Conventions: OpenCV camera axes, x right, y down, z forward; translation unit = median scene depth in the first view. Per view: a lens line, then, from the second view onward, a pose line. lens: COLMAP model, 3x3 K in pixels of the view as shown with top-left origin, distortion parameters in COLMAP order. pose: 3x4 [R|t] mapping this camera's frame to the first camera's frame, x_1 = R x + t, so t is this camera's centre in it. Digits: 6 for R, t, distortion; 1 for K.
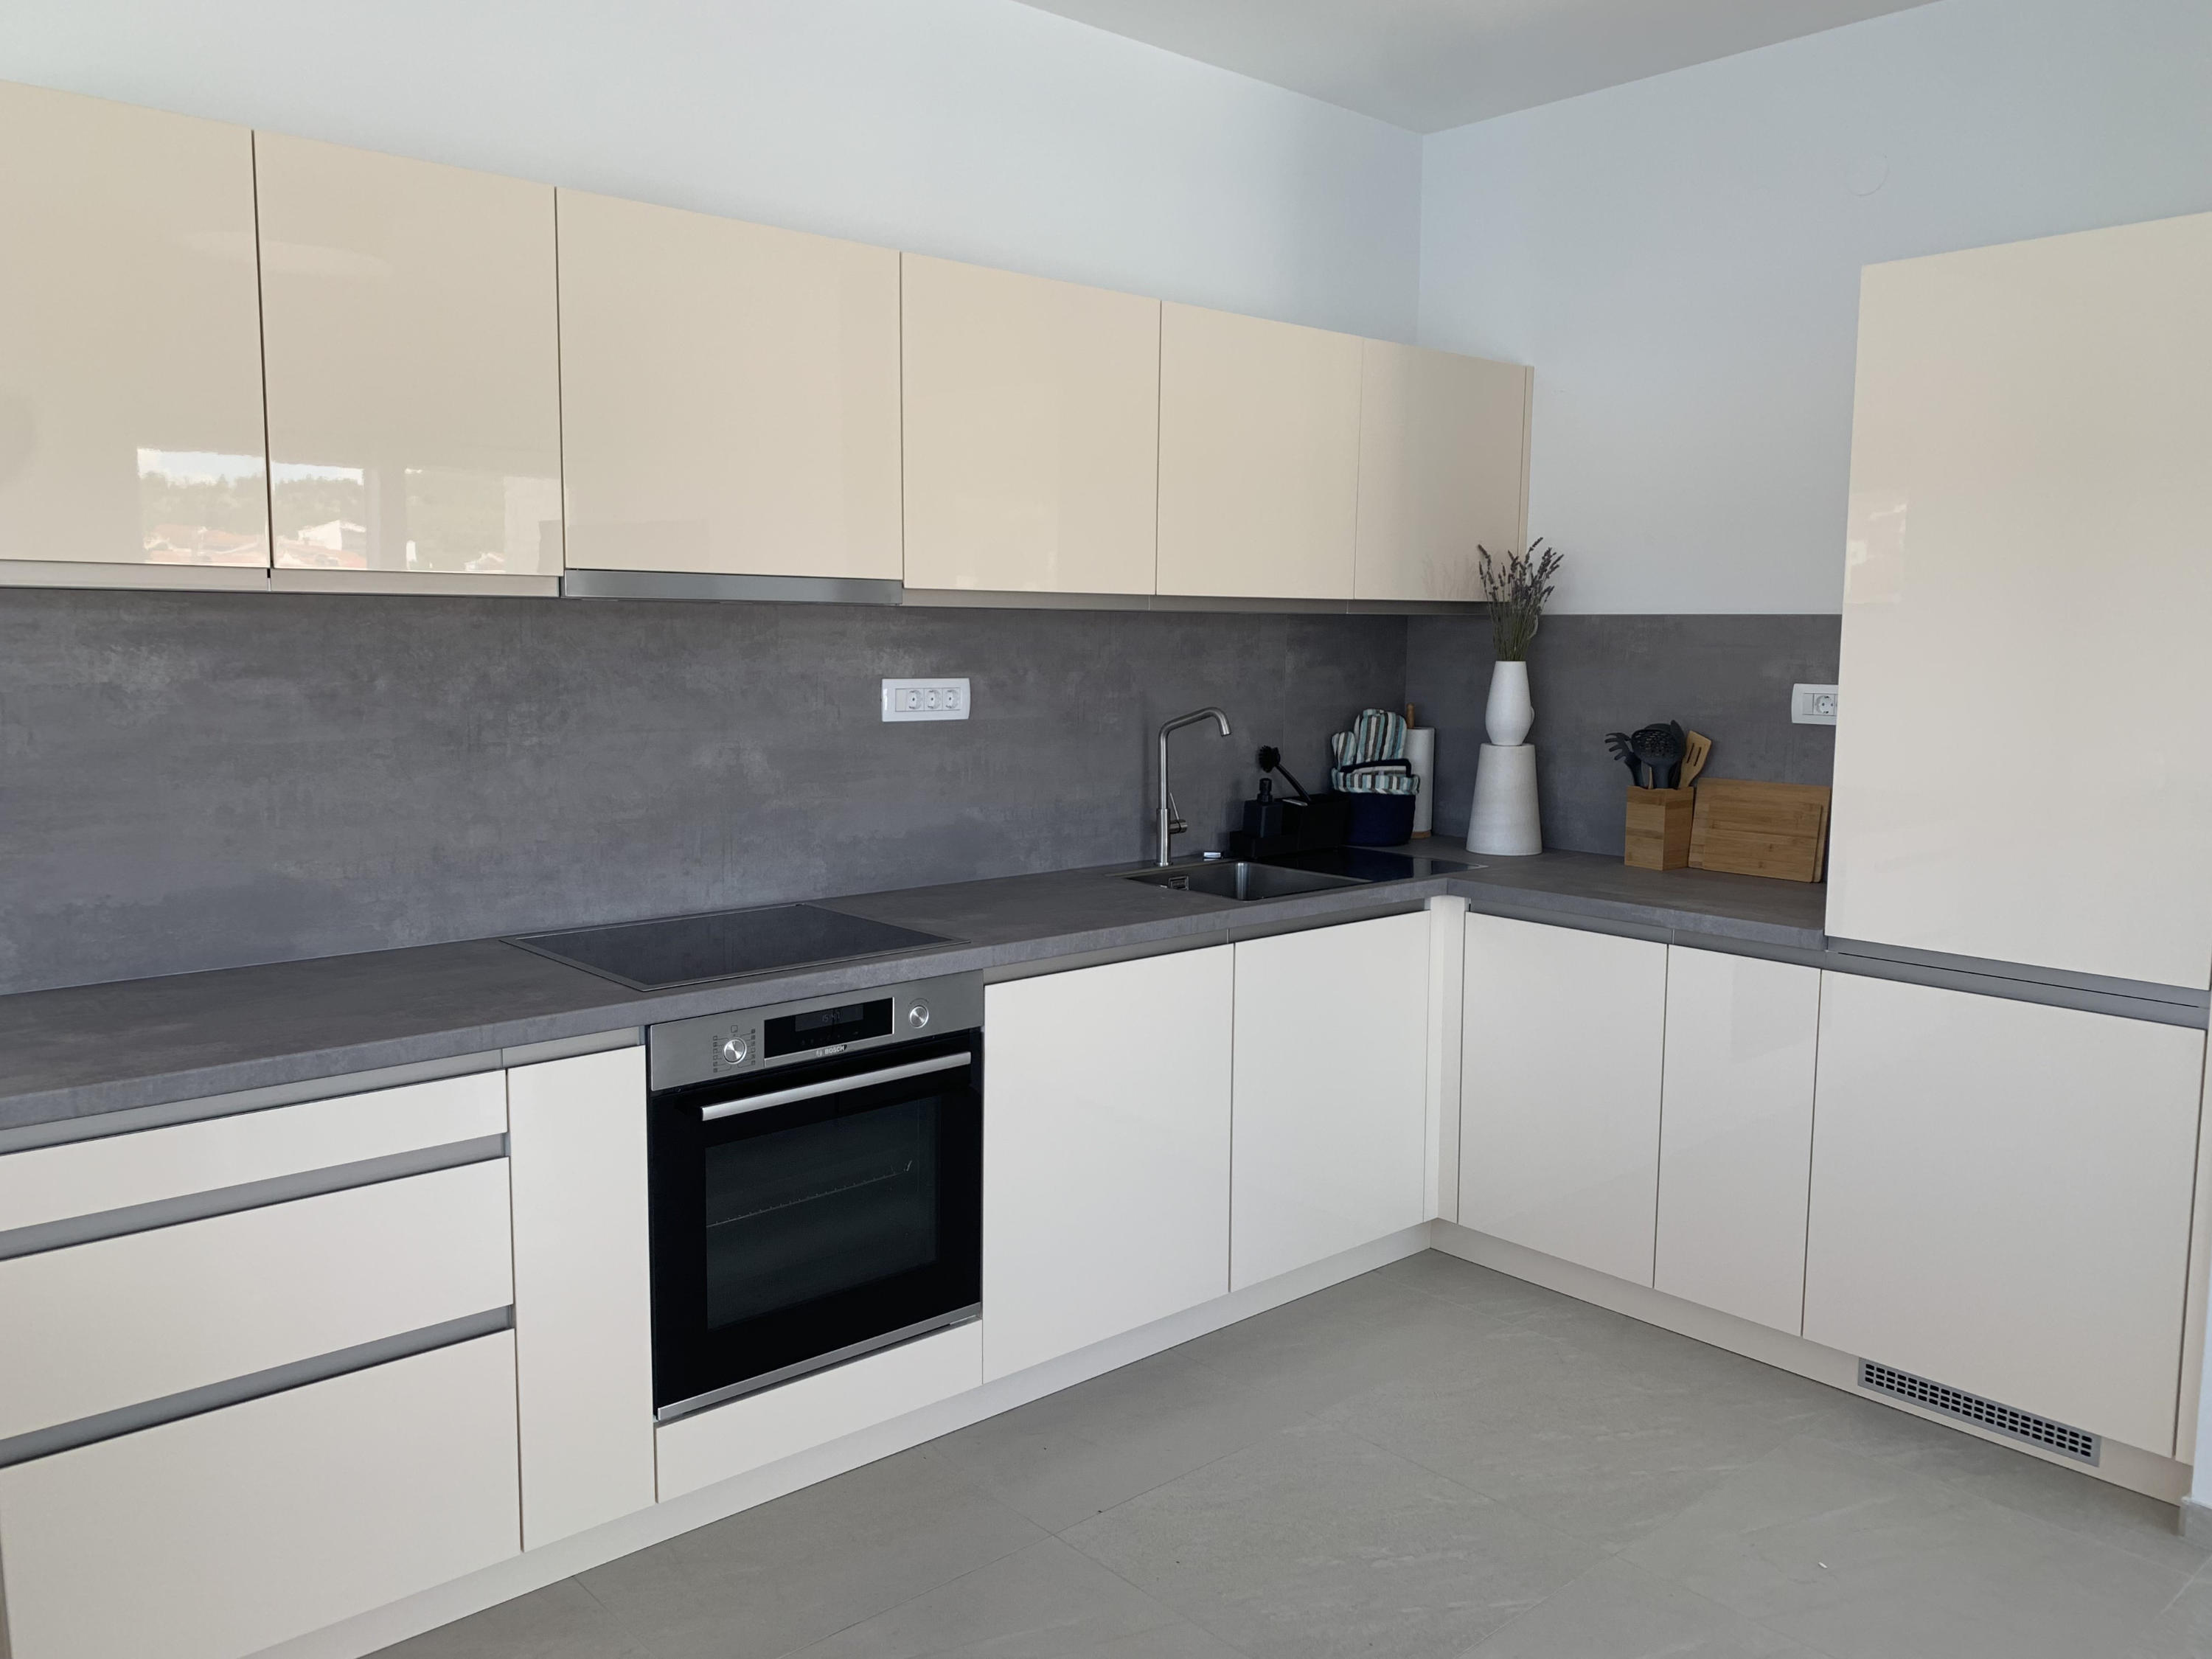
lens RADIAL K [[1694.6, 0, 1106.0], [0, 1694.6, 829.5], [0, 0, 1]] dist [0.002185, -0.002794]
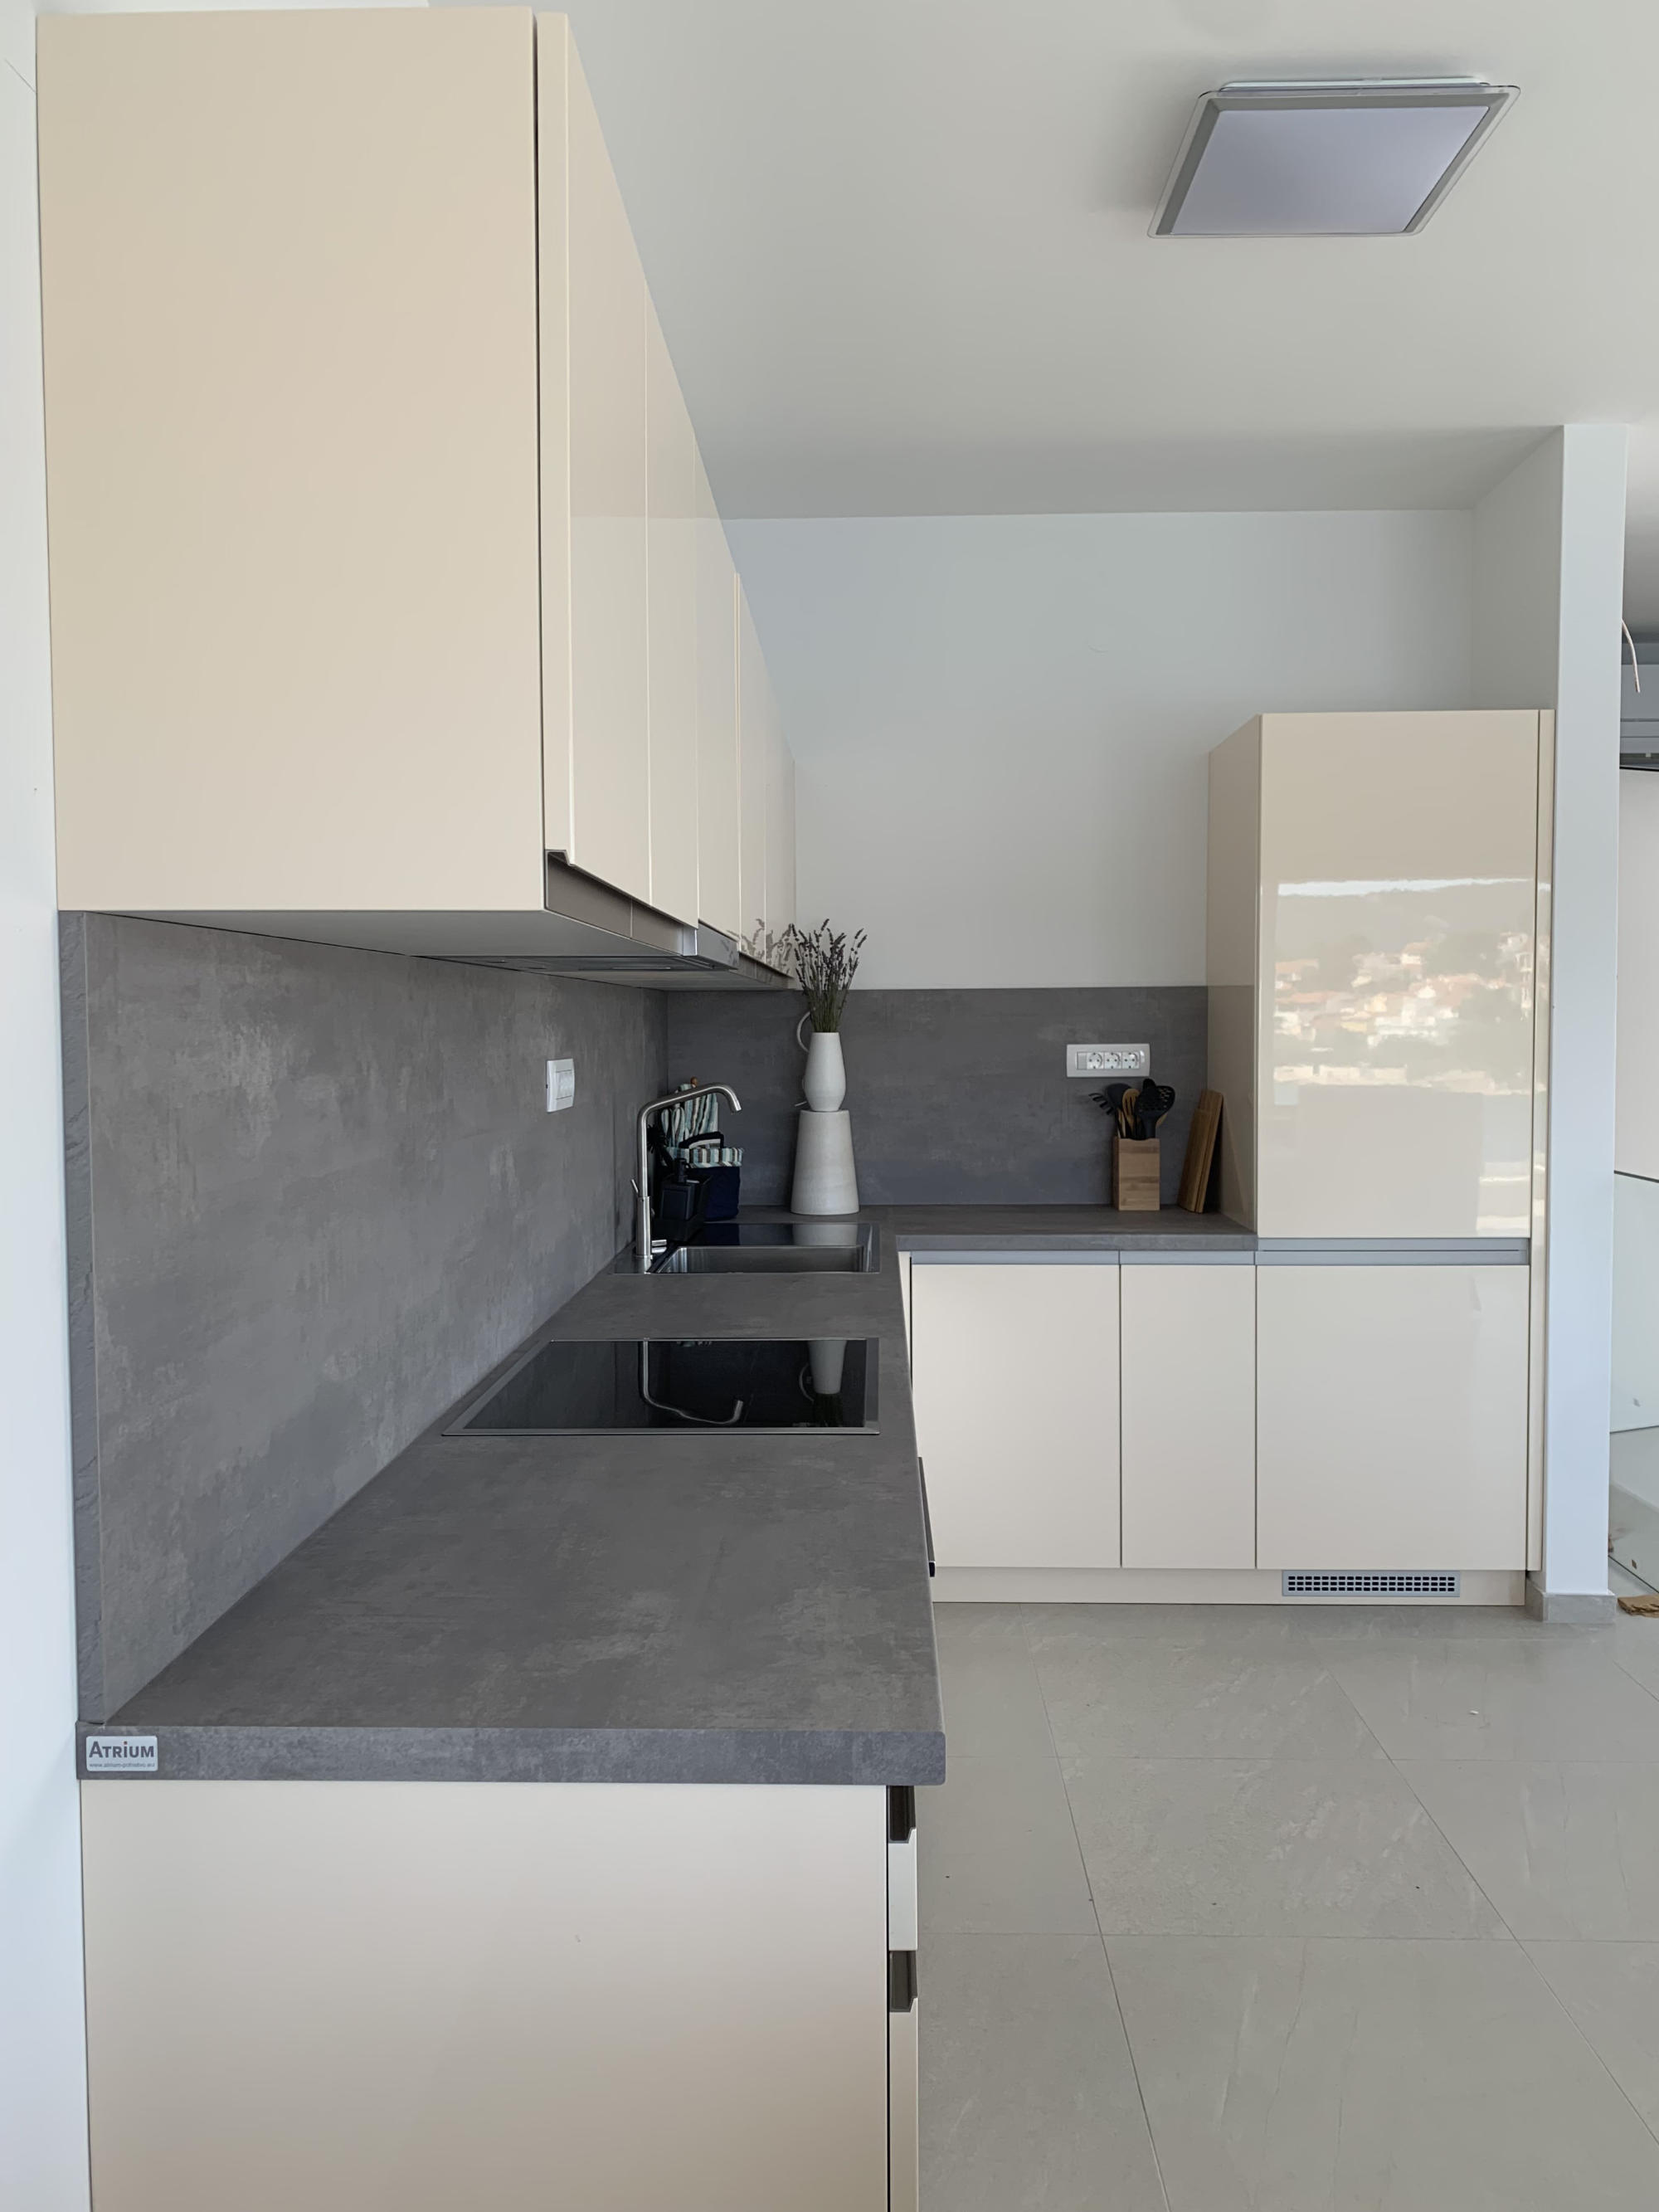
lens RADIAL K [[1694.4, 0, 829.5], [0, 1694.4, 1106.0], [0, 0, 1]] dist [0.002185, -0.002794]
pose [[0.689254, -0.048183, 0.722916, -0.550205], [0.097617, 0.994864, -0.026763, -0.025489], [-0.717914, 0.089015, 0.690417, 0.276912]]
